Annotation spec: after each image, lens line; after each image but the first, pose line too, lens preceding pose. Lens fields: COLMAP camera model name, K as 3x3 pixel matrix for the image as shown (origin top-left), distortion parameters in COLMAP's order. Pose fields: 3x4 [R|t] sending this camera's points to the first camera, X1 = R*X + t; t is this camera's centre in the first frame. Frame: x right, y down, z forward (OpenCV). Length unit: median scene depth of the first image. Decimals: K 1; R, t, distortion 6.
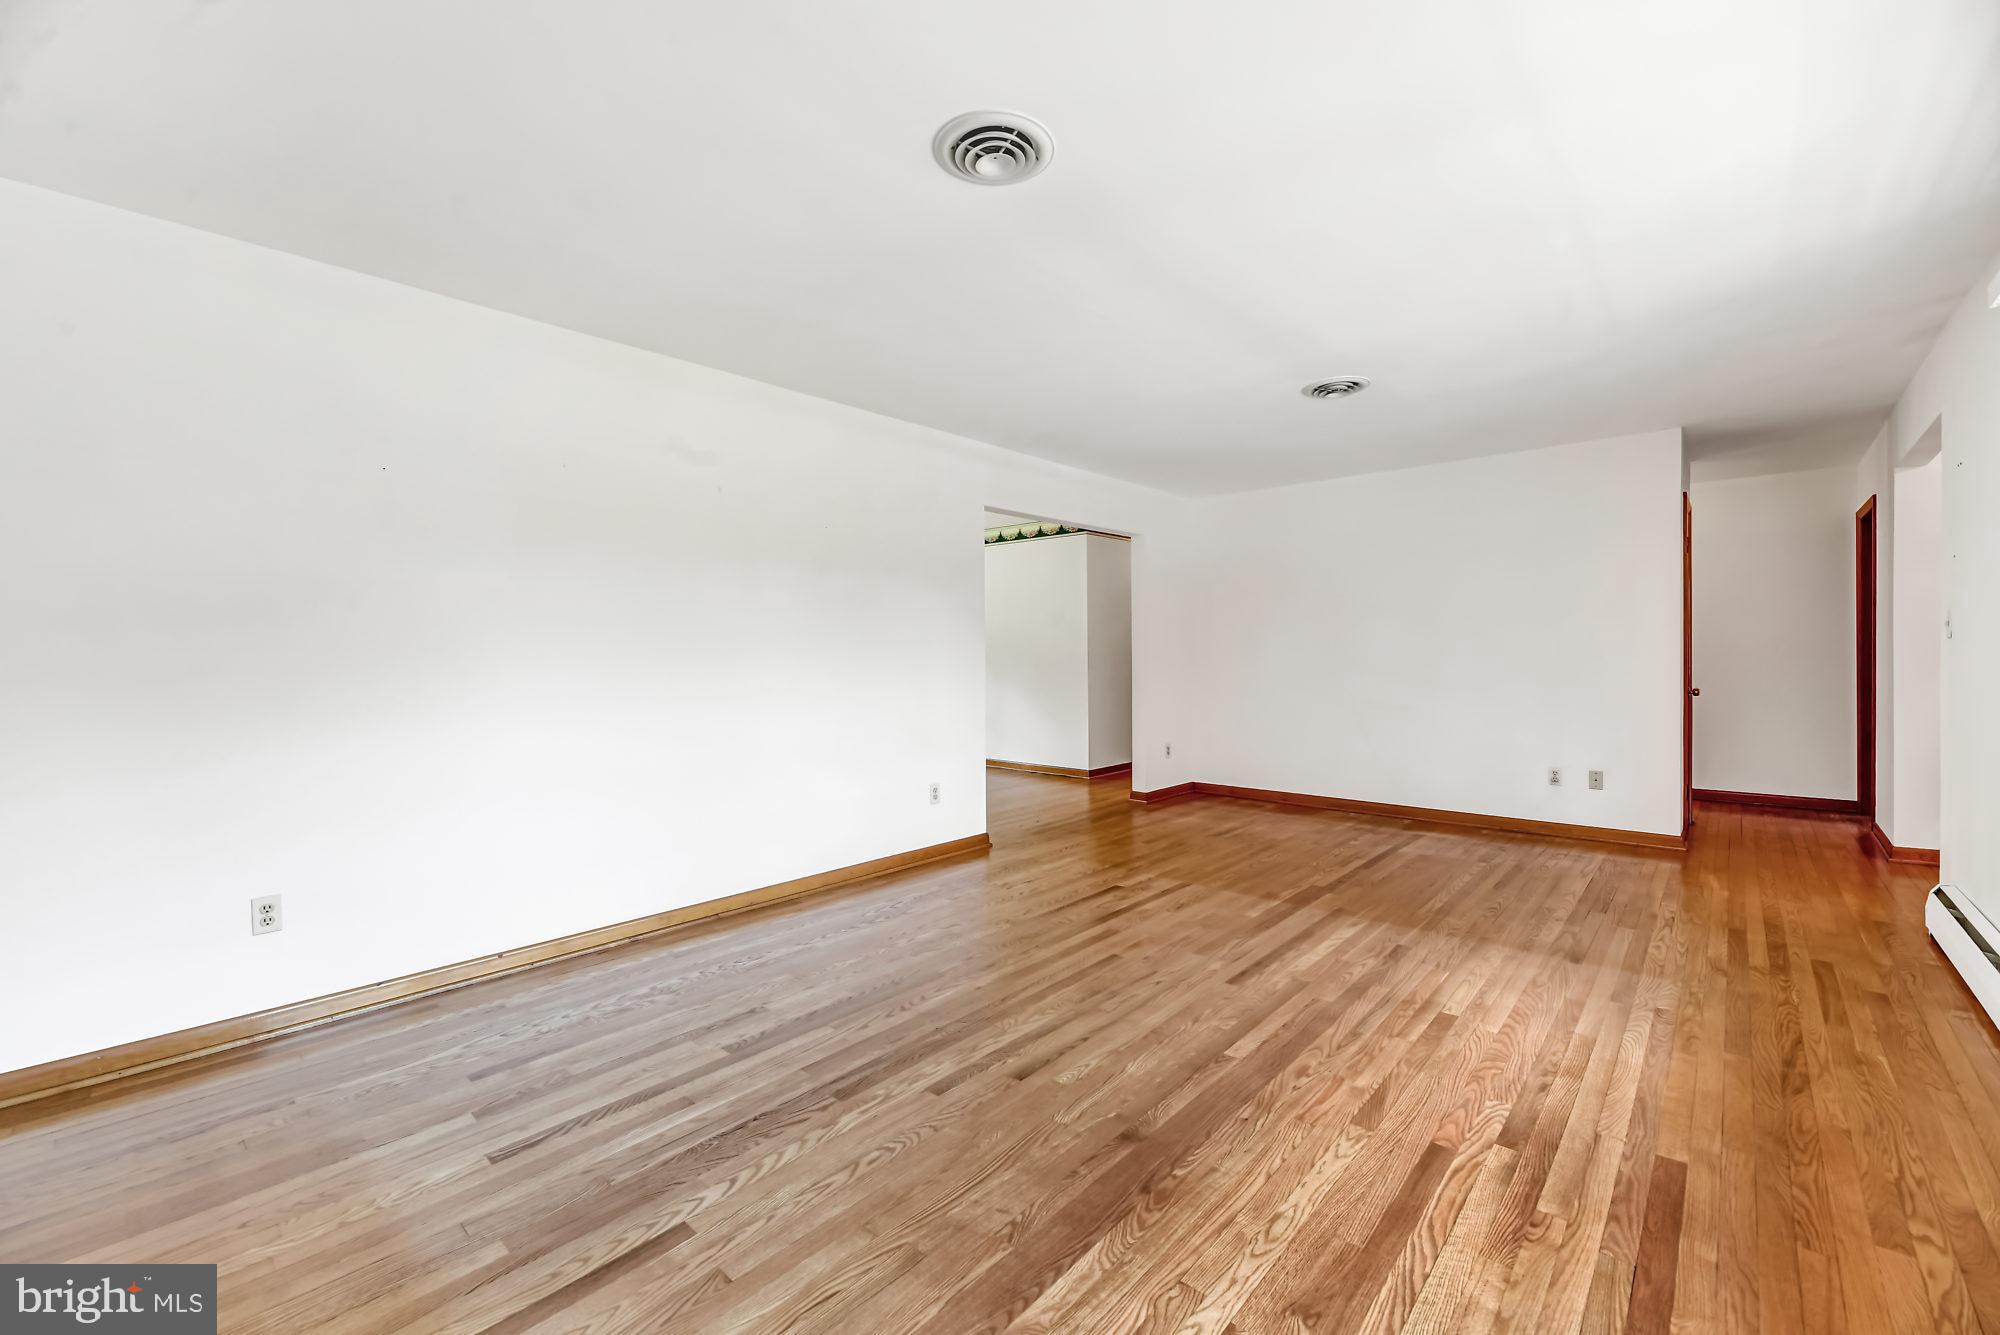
lens RADIAL K [[818.1, 0, 985.9], [0, 818.1, 654.2], [0, 0, 1]] dist [0.000781, -0.003354]
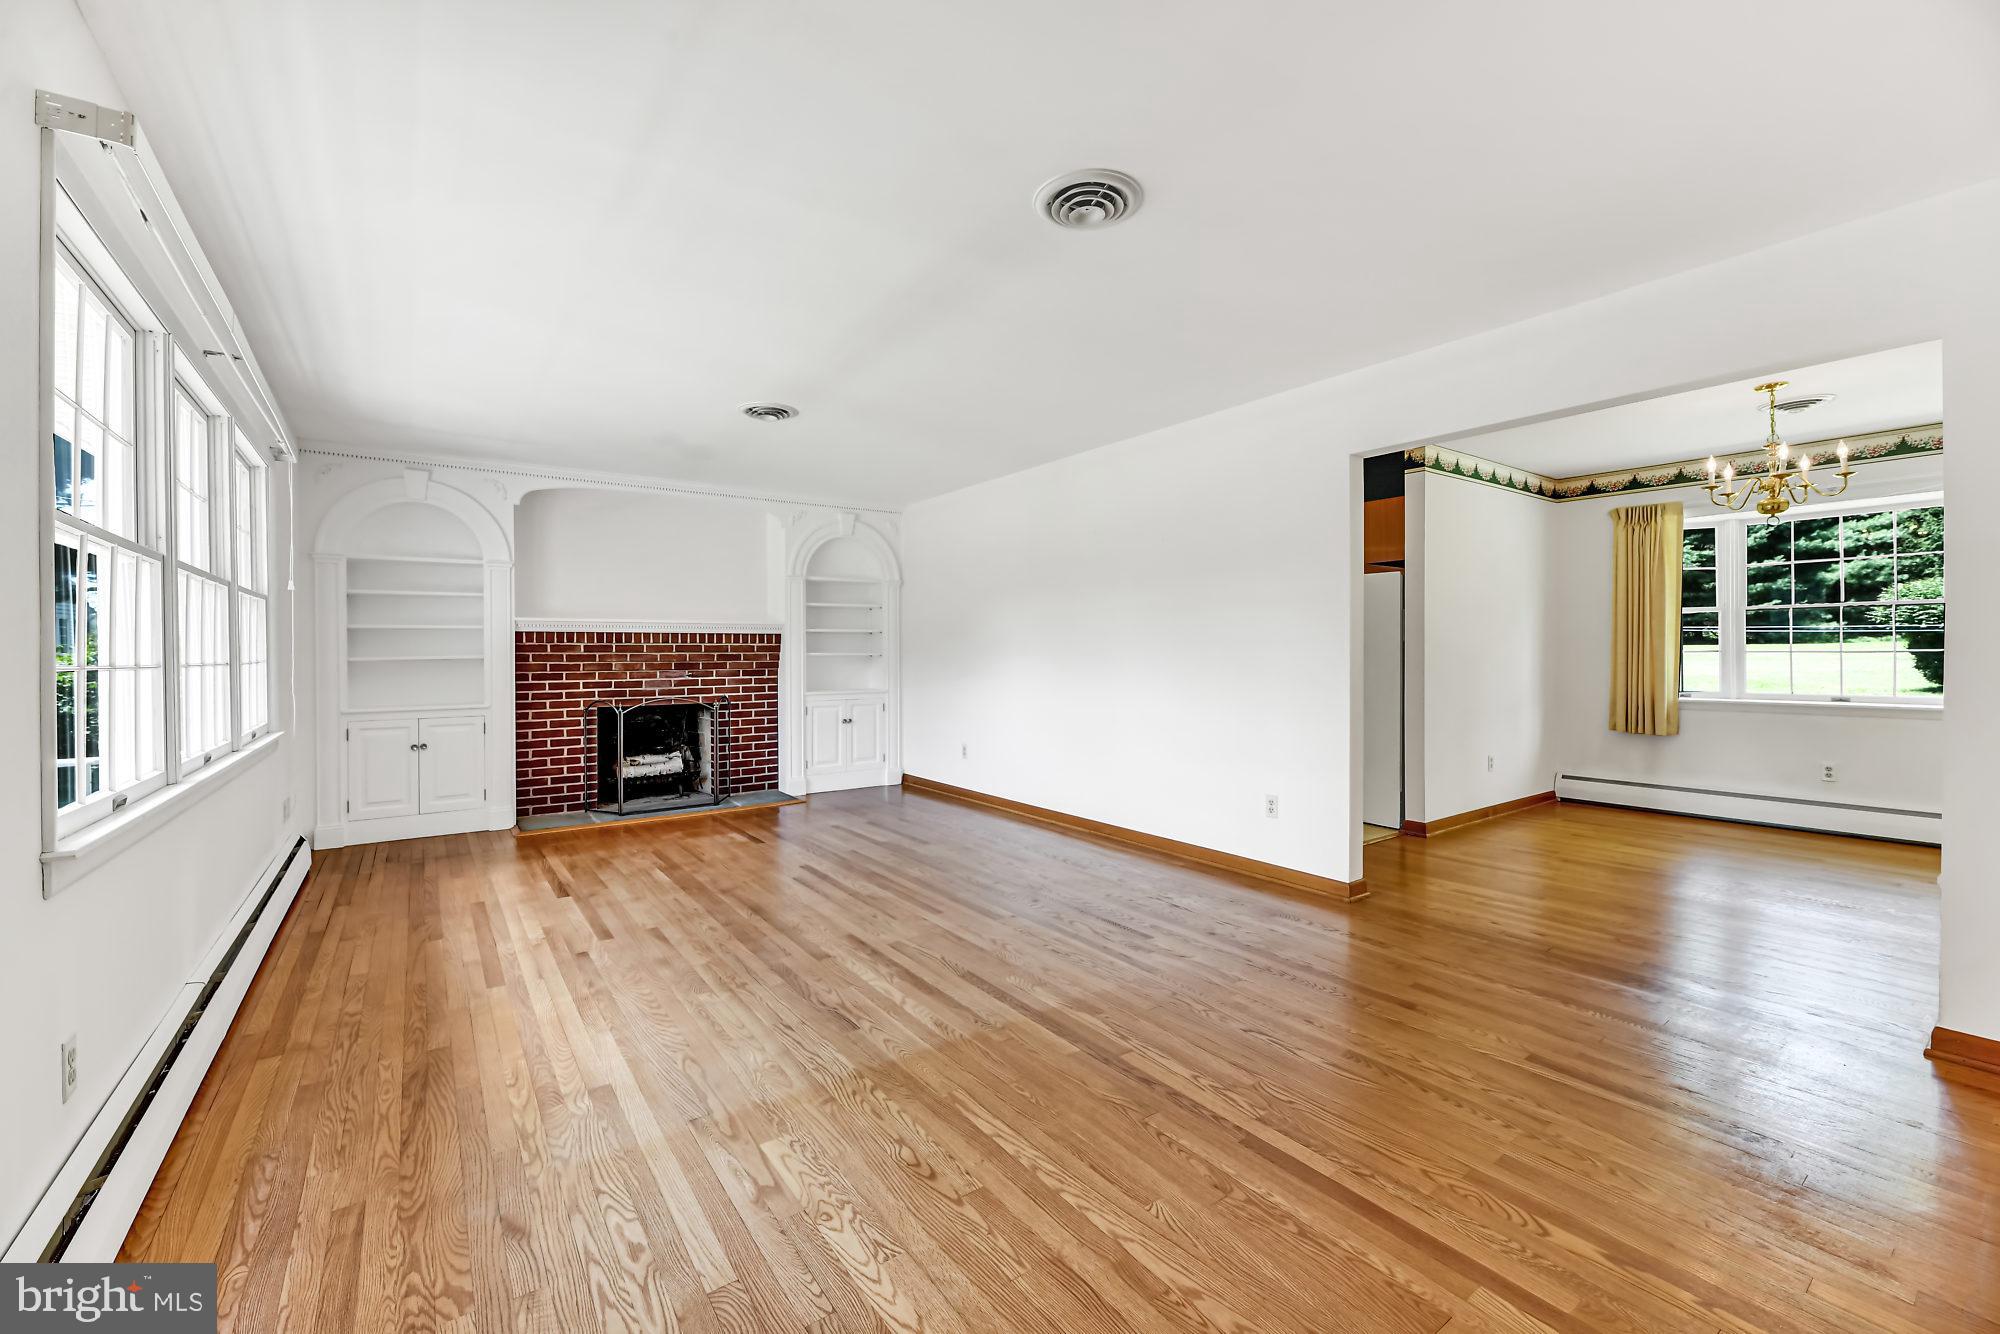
lens RADIAL K [[818.1, 0, 1018.3], [0, 818.1, 657.2], [0, 0, 1]] dist [0.000781, -0.003354]
pose [[-0.193348, 0.019336, -0.980940, 1.311756], [0.006023, 0.999810, 0.018520, -0.013939], [0.981112, -0.002327, -0.193428, 1.381982]]
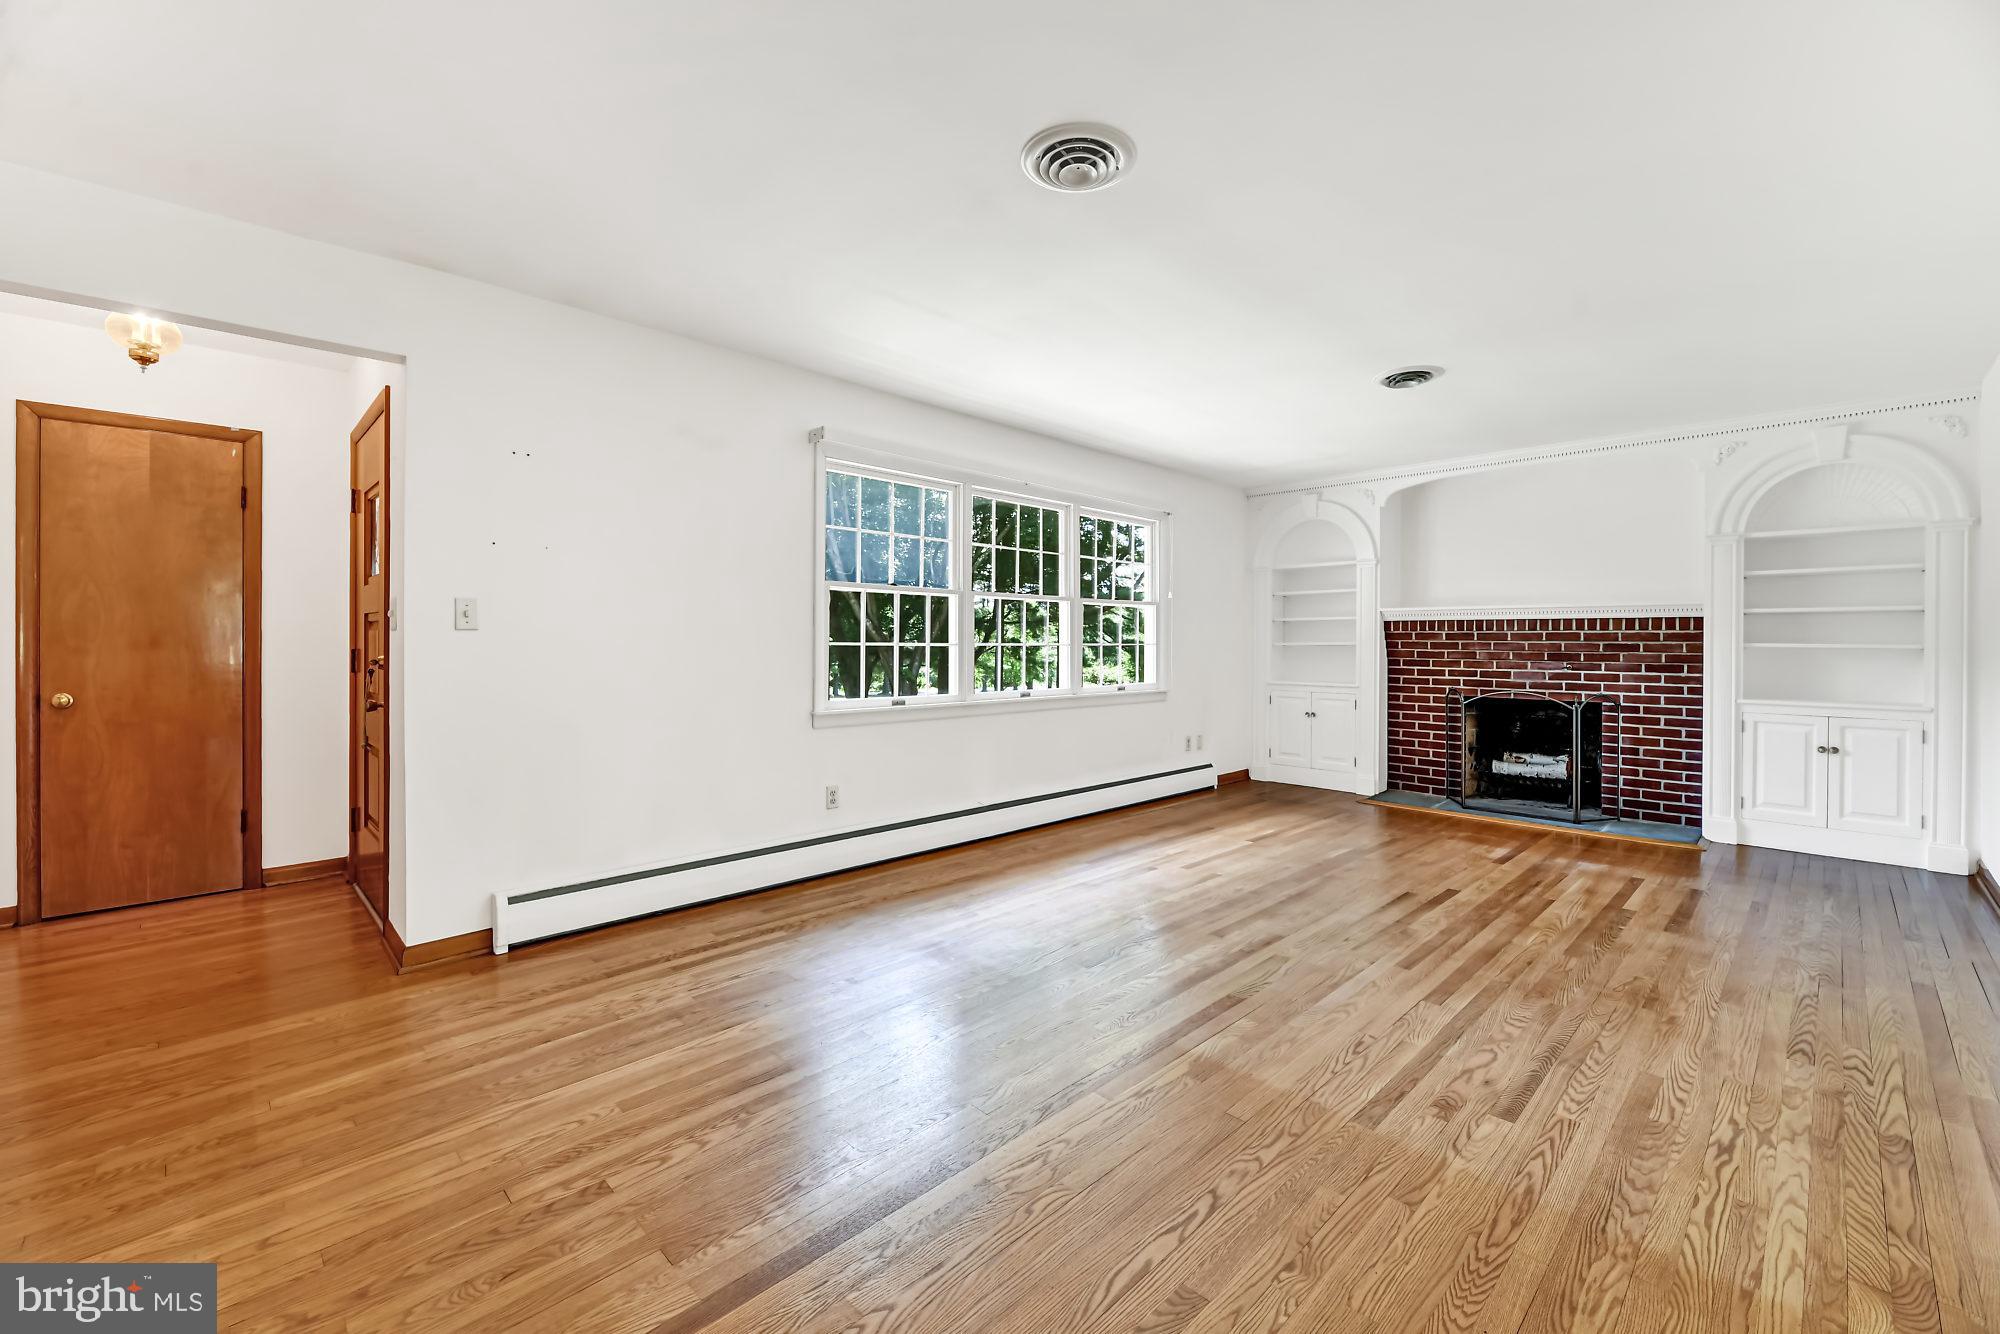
lens RADIAL K [[818.1, 0, 994.0], [0, 818.1, 654.5], [0, 0, 1]] dist [0.000781, -0.003354]
pose [[-0.998134, 0.006528, 0.060717, 0.584369], [0.007649, 0.999804, 0.018257, -0.005921], [-0.060586, 0.018687, -0.997988, 2.012599]]
